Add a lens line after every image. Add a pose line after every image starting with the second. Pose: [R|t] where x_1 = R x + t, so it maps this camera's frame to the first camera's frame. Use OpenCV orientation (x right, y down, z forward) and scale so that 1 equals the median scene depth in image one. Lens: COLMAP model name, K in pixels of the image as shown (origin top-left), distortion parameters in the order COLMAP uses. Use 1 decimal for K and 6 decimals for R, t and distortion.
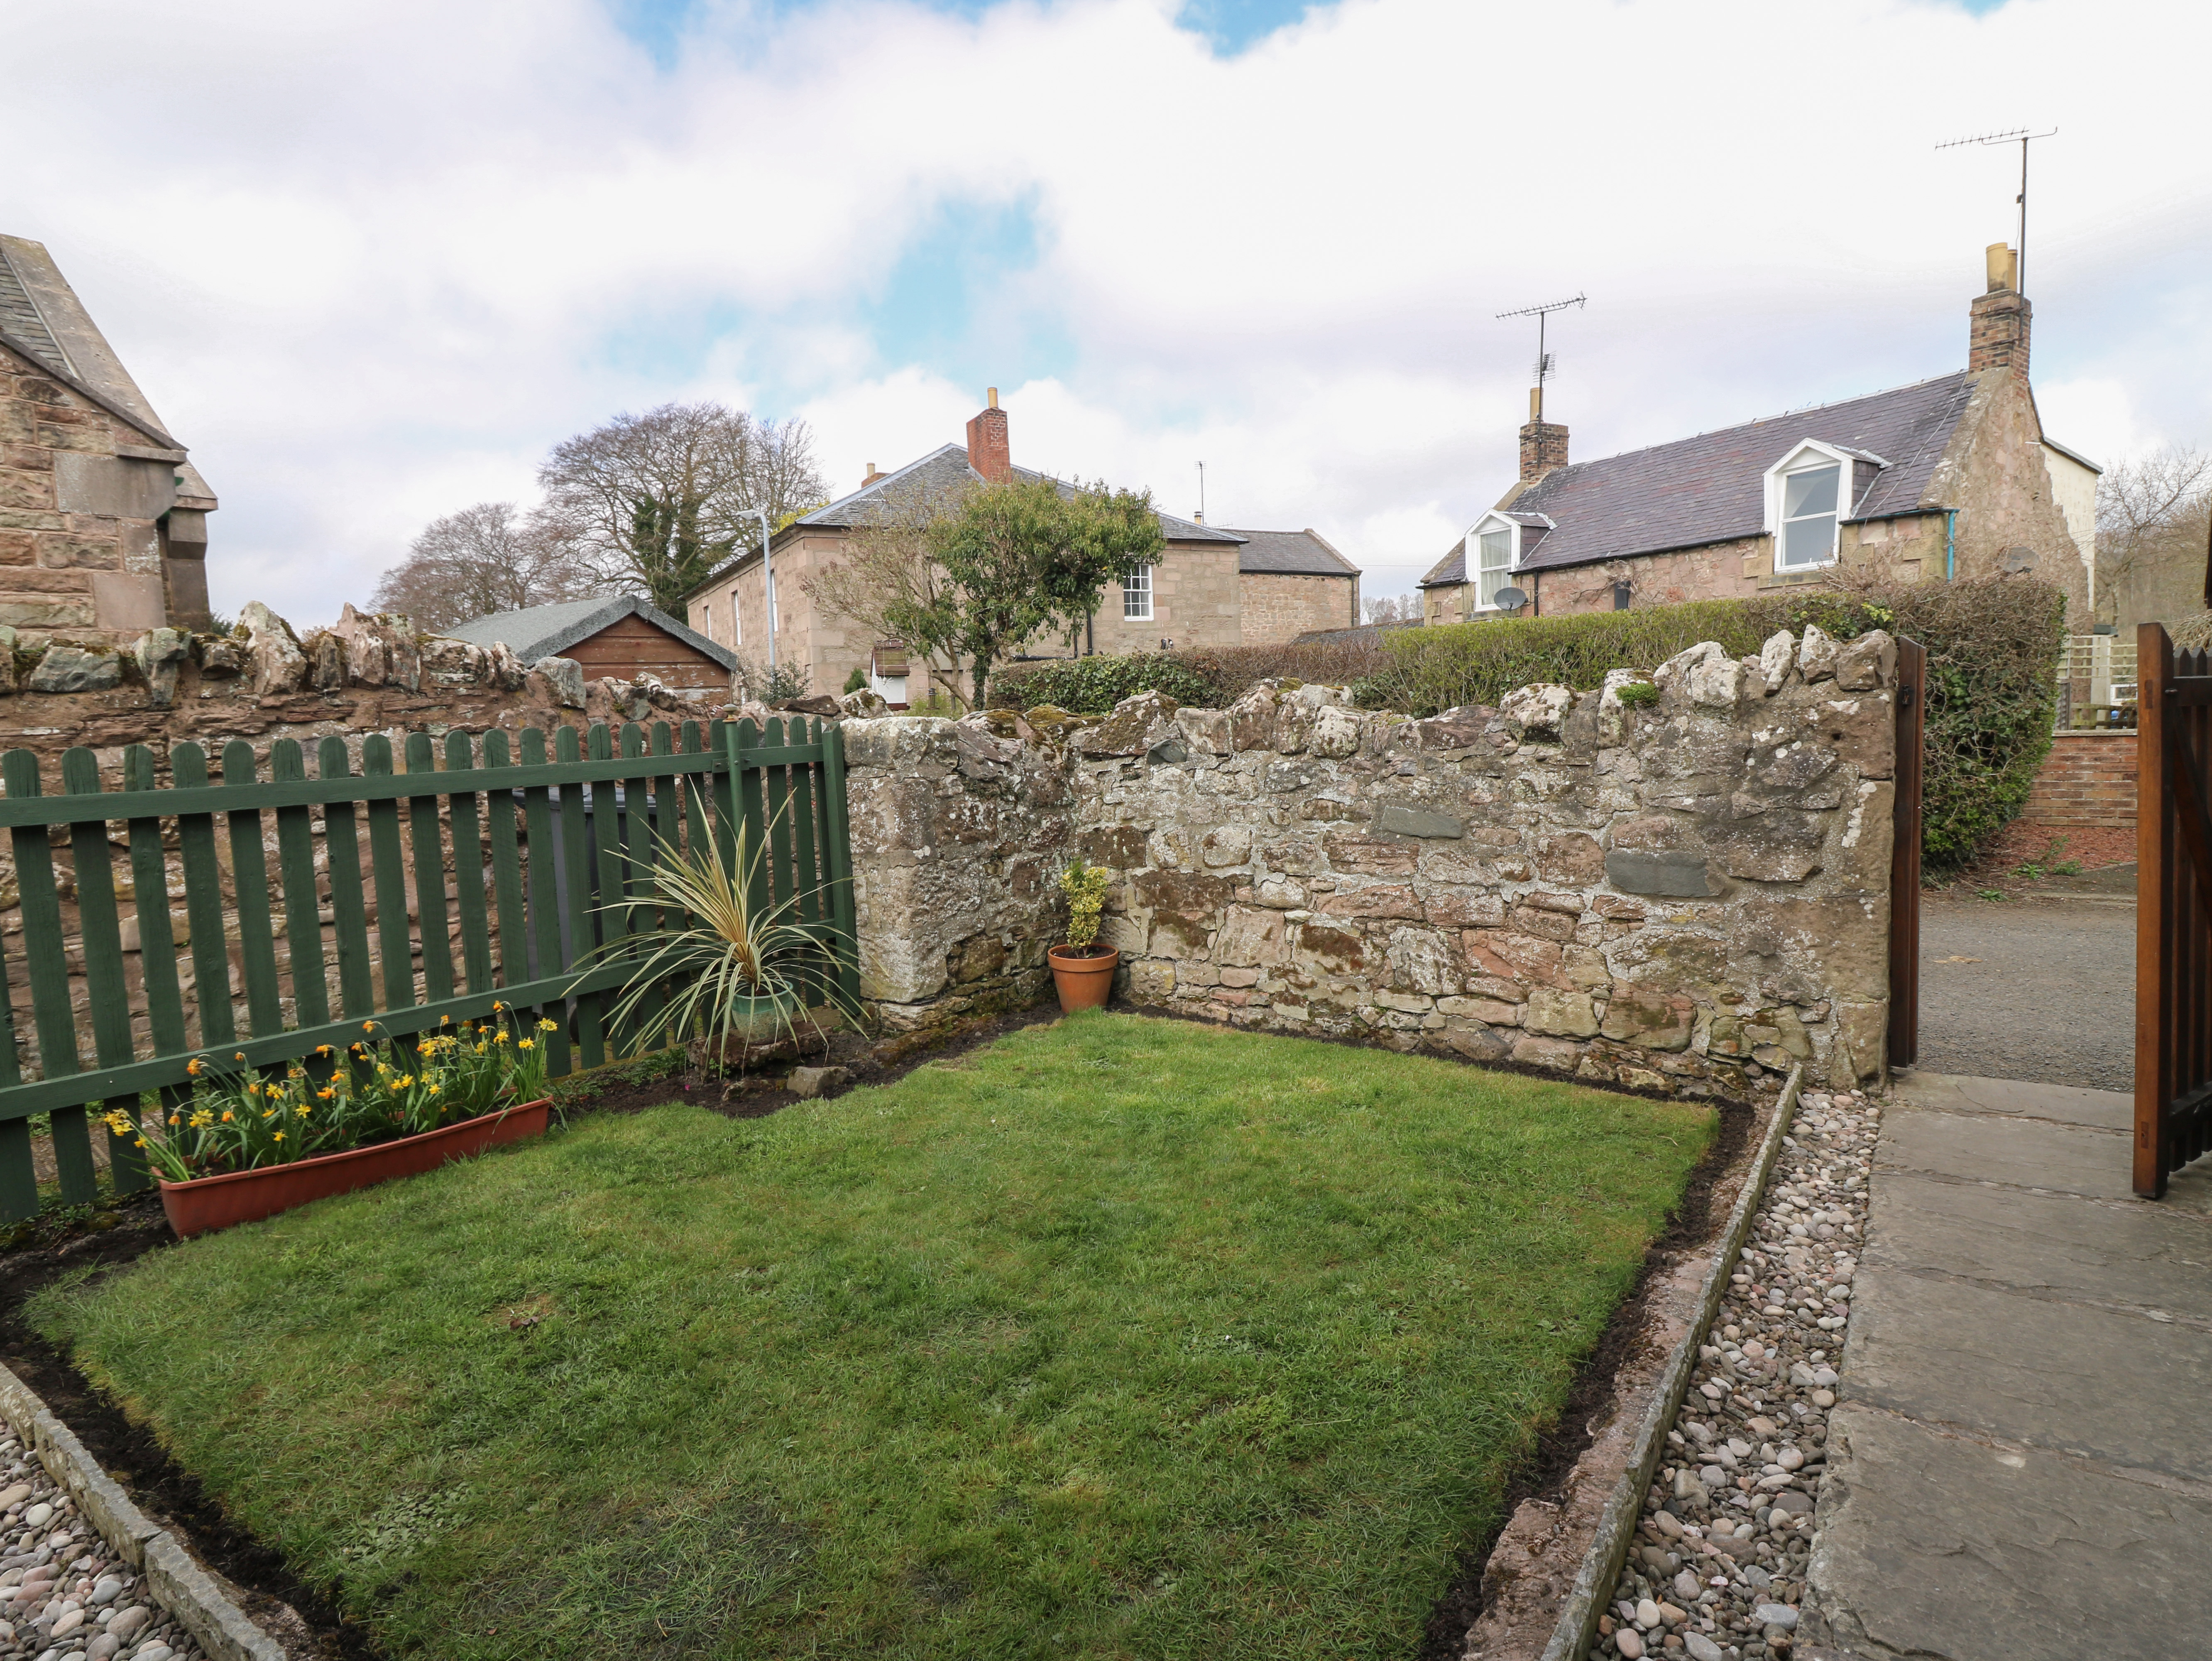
lens RADIAL K [[1195.9, 0, 1110.3], [0, 1195.9, 829.9], [0, 0, 1]] dist [-0.005171, -0.004403]
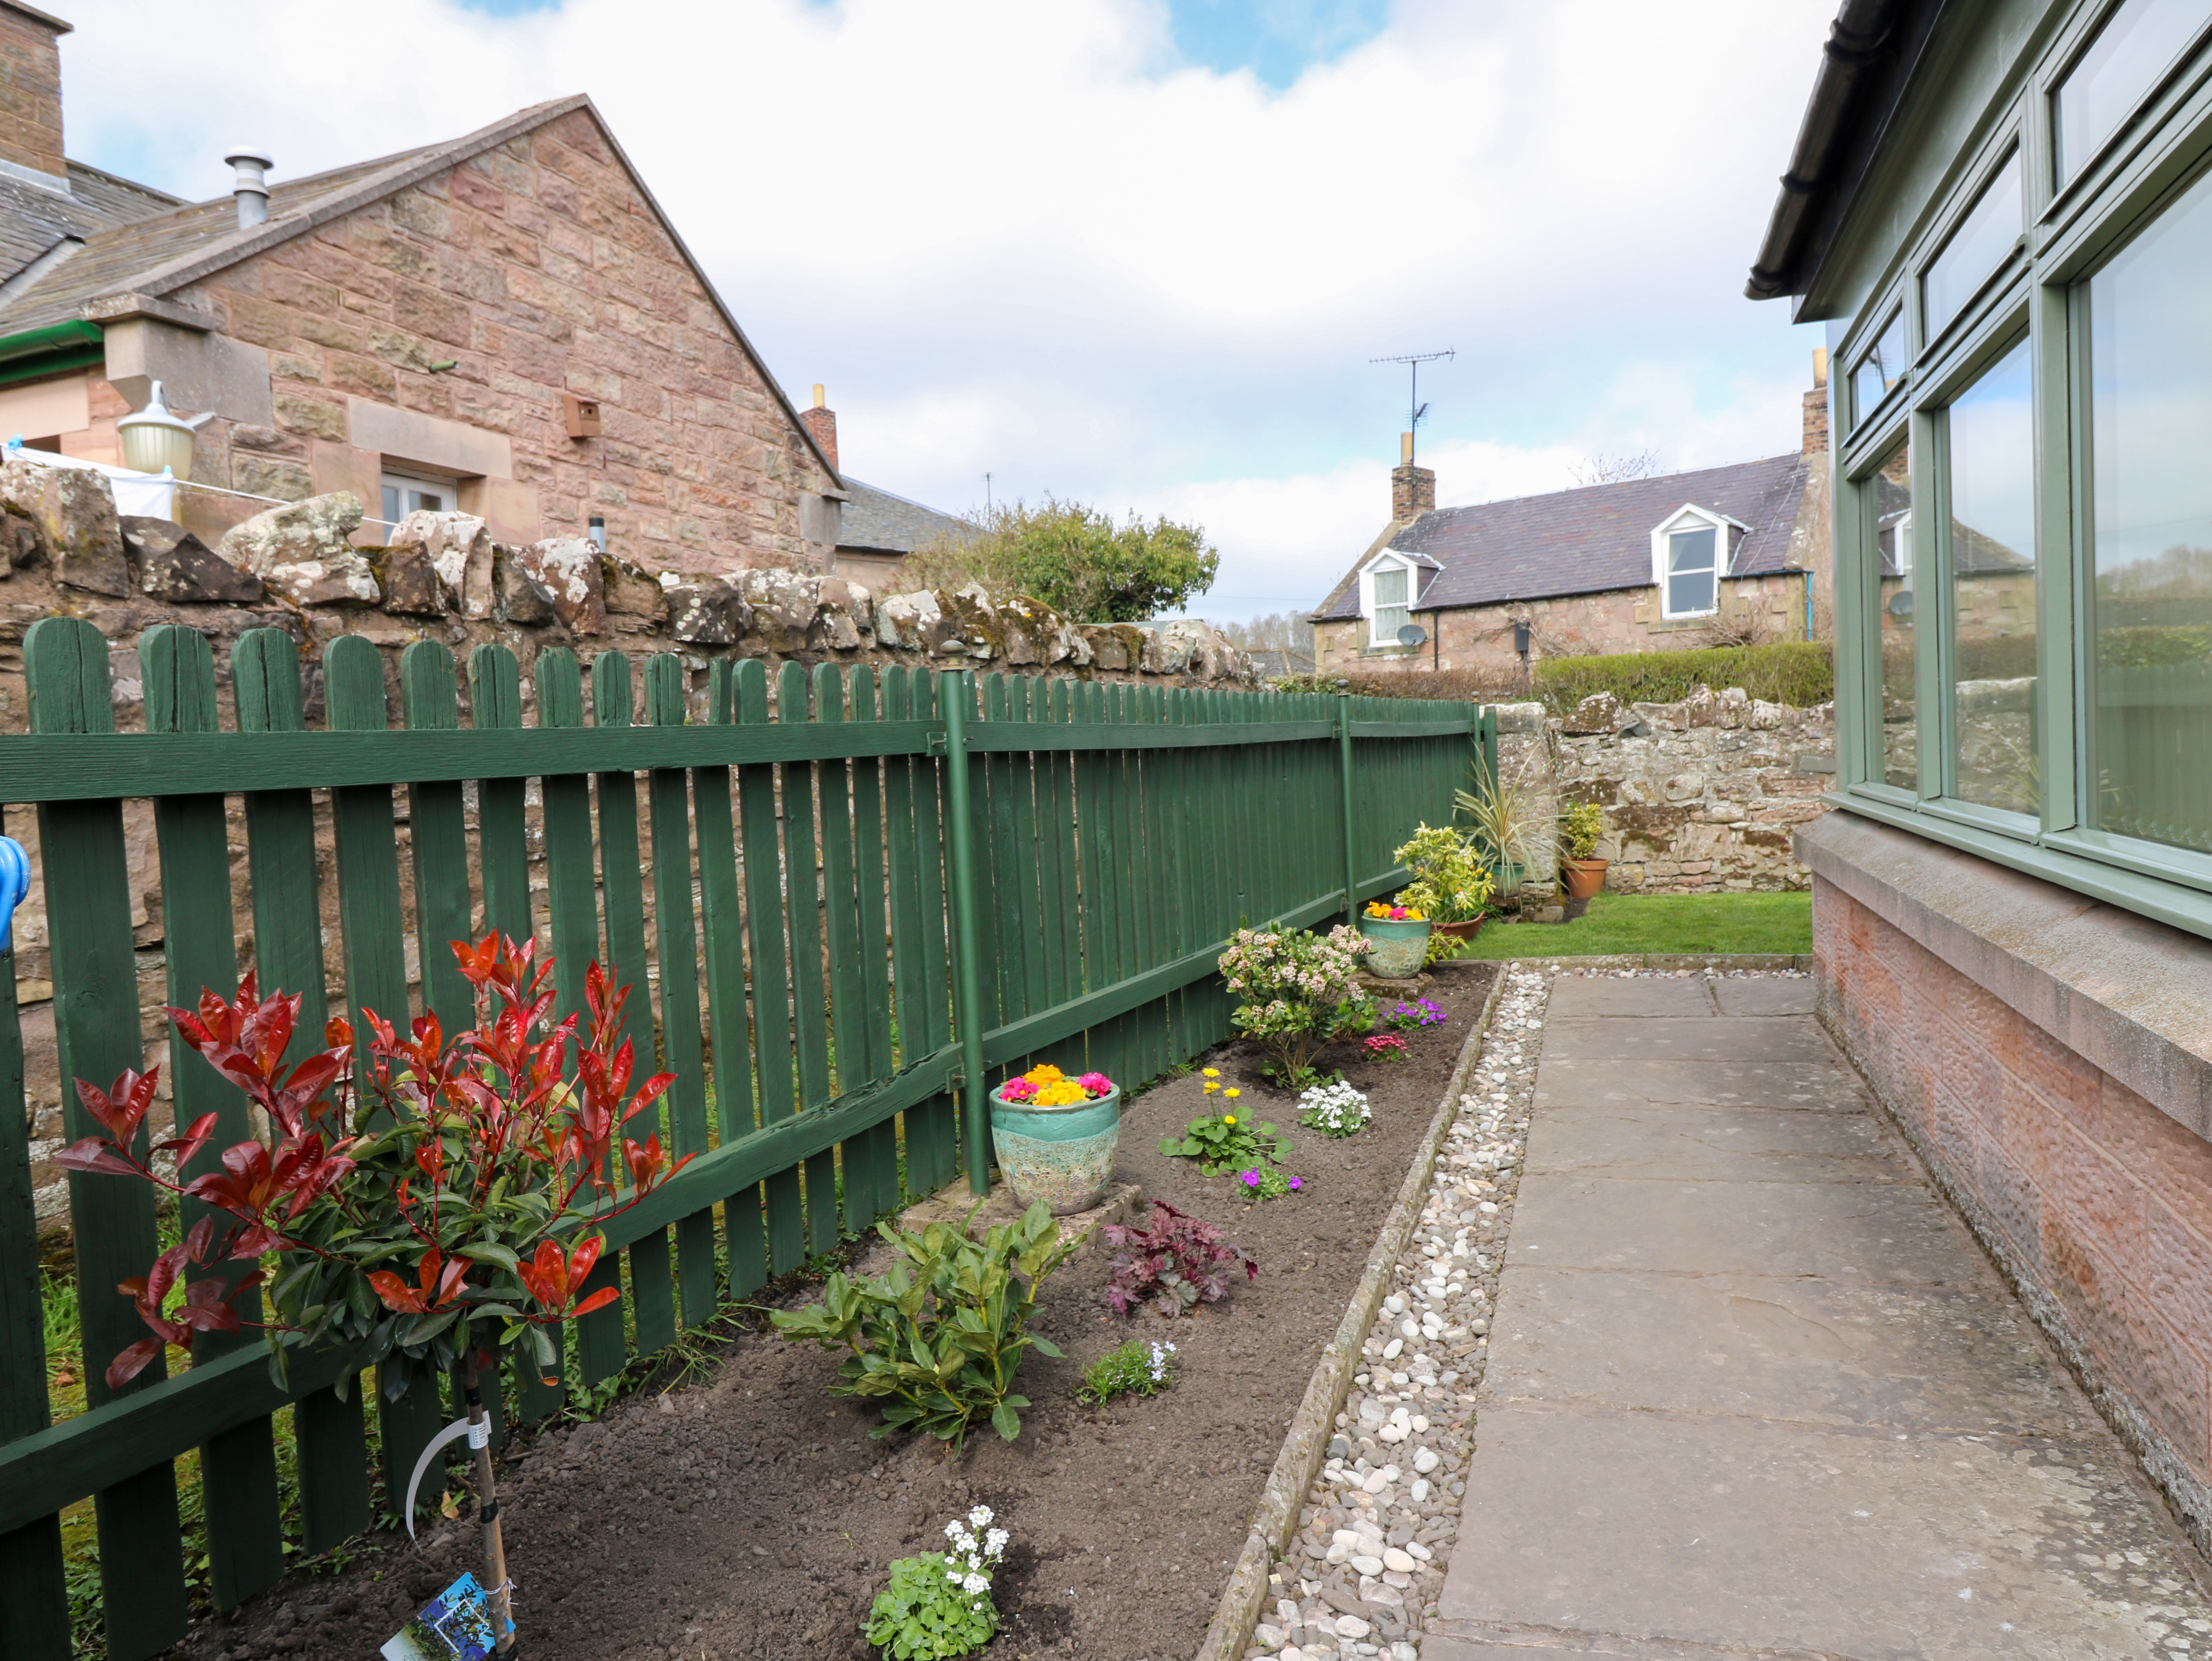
lens RADIAL K [[1528.1, 0, 1107.6], [0, 1528.1, 830.2], [0, 0, 1]] dist [0.008617, 0.004920]
pose [[0.957164, -0.009506, 0.289389, -1.169338], [0.026170, 0.998210, -0.053770, 0.152605], [-0.288360, 0.059040, 0.955700, -0.699986]]
